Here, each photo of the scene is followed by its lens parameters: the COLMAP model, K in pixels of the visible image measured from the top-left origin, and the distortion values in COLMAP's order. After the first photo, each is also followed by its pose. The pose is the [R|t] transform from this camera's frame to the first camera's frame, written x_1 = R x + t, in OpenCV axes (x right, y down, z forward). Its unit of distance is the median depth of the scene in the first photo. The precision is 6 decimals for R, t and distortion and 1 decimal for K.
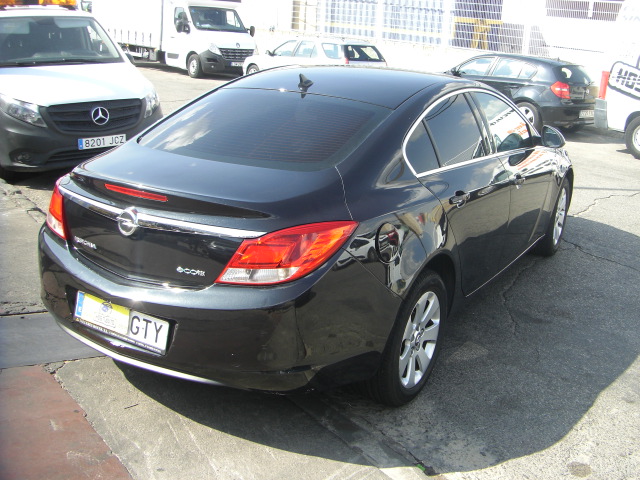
lens RADIAL K [[699.7, 0, 363.1], [0, 699.7, 238.3], [0, 0, 1]] dist [-0.161484, 0.087834]
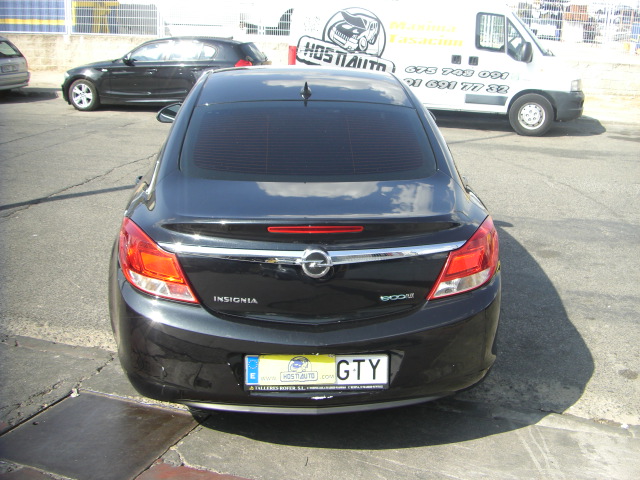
lens RADIAL K [[699.7, 0, 363.1], [0, 699.7, 238.3], [0, 0, 1]] dist [-0.161484, 0.087834]
pose [[0.825949, -0.203797, 0.525619, -0.182736], [0.184519, 0.978742, 0.089534, -0.030063], [-0.532693, 0.023037, 0.845995, 0.044721]]
